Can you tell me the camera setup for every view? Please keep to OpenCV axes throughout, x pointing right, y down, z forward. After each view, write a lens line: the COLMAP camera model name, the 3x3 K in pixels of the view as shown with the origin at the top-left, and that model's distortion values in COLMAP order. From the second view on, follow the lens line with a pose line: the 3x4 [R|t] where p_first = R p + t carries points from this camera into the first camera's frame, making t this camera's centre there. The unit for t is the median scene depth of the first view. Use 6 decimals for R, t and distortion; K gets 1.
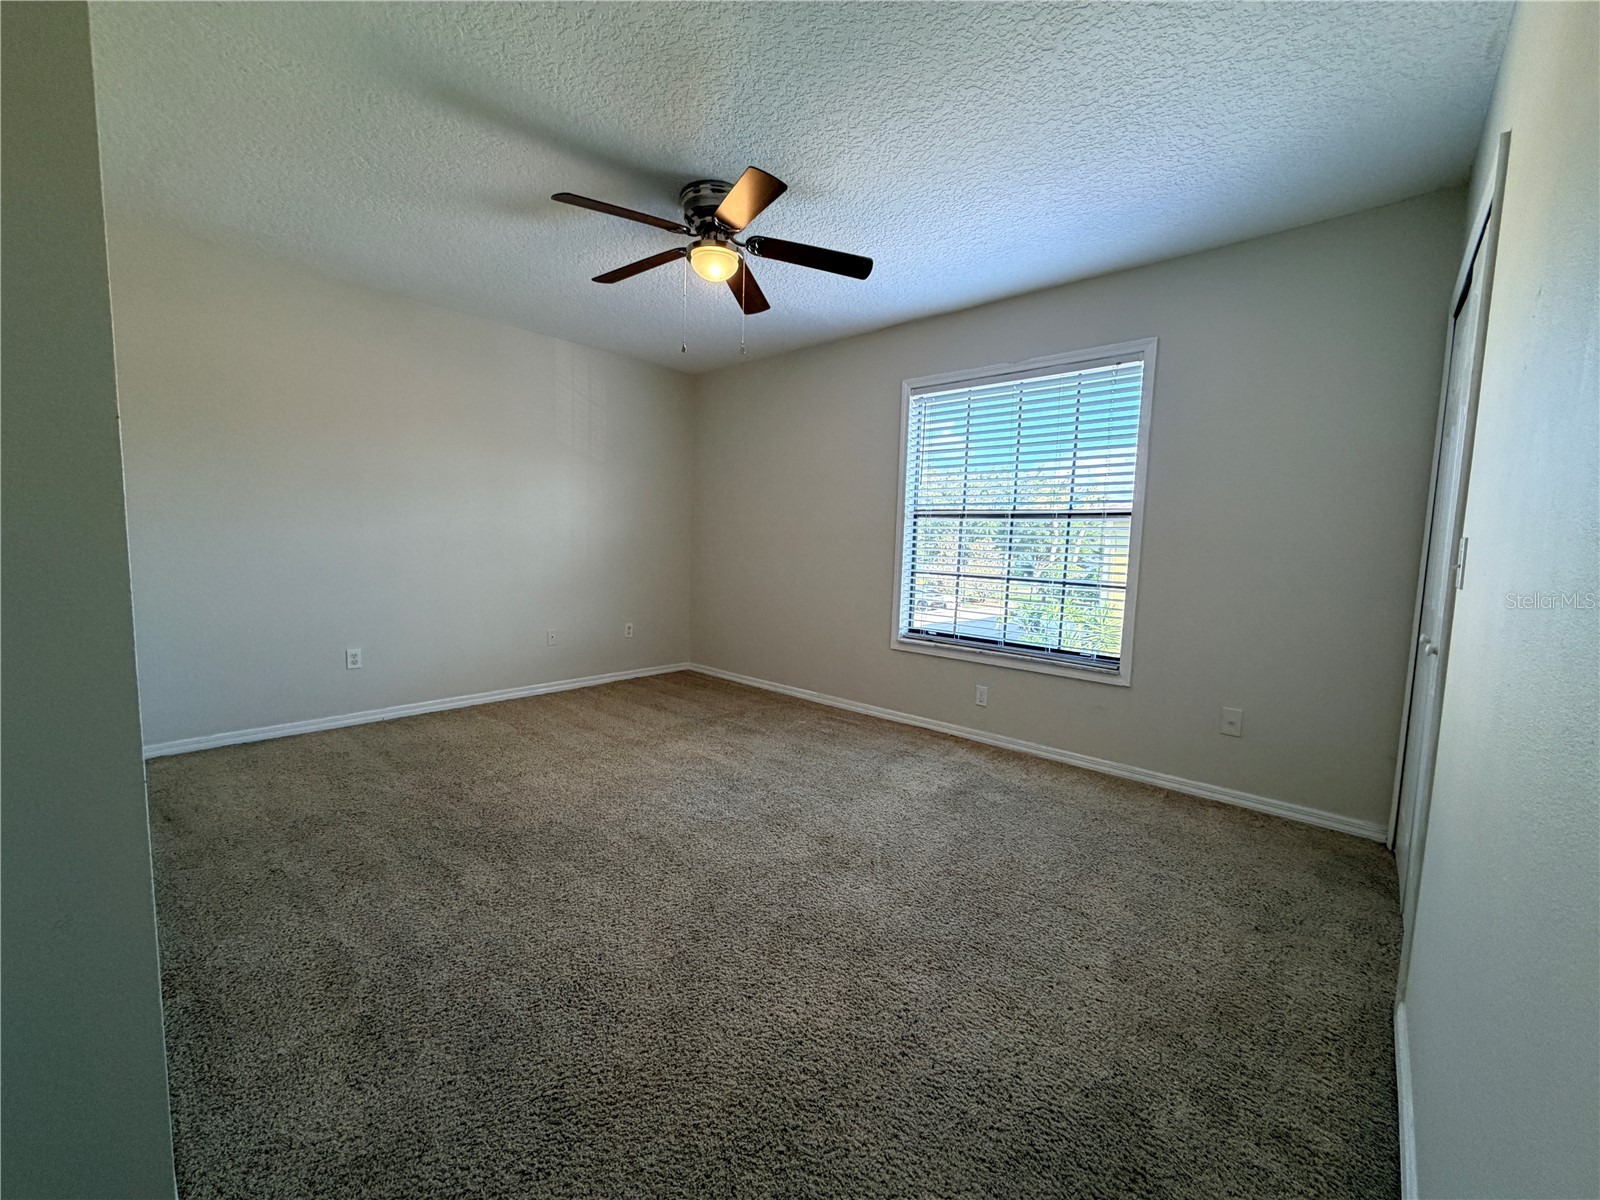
lens RADIAL K [[636.6, 0, 794.9], [0, 636.6, 600.6], [0, 0, 1]] dist [0.000250, 0.000104]
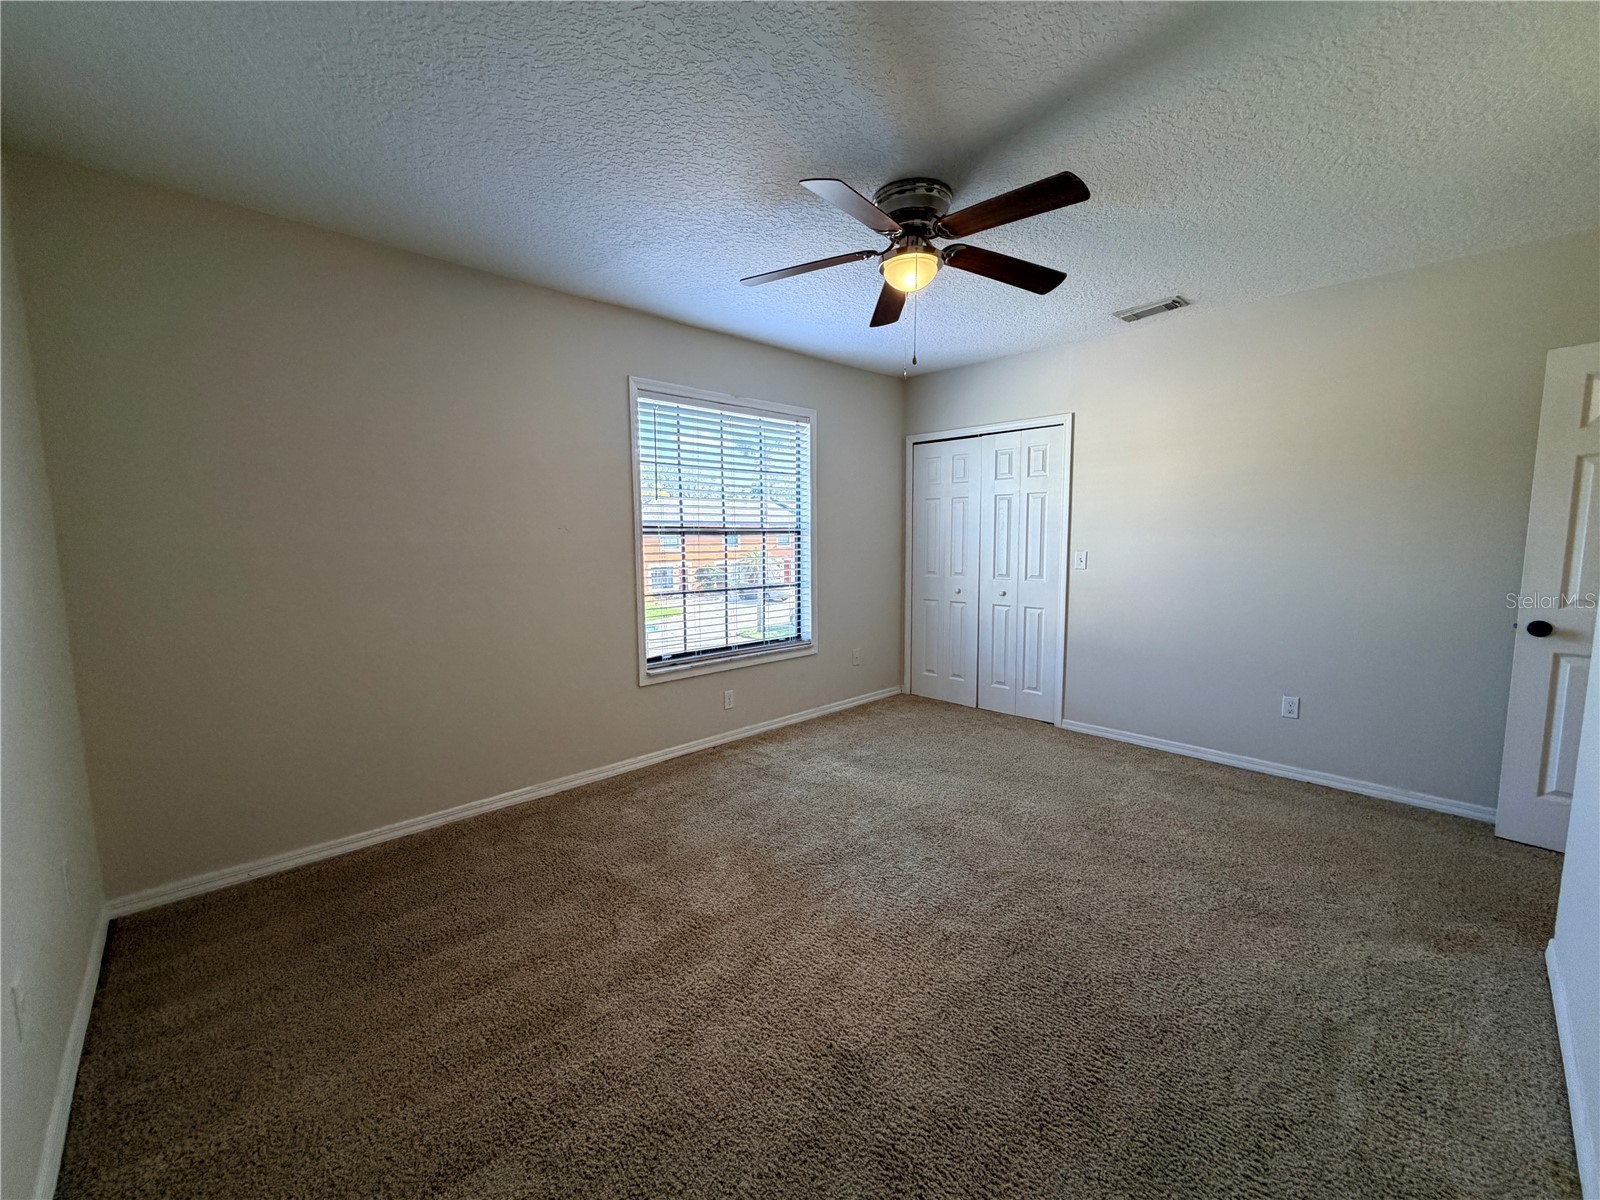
lens RADIAL K [[636.6, 0, 794.9], [0, 636.6, 600.6], [0, 0, 1]] dist [0.000250, 0.000104]
pose [[0.077114, -0.131494, 0.988313, -0.809787], [0.102702, 0.987039, 0.123311, -0.150606], [-0.991719, 0.091993, 0.089619, 0.845209]]
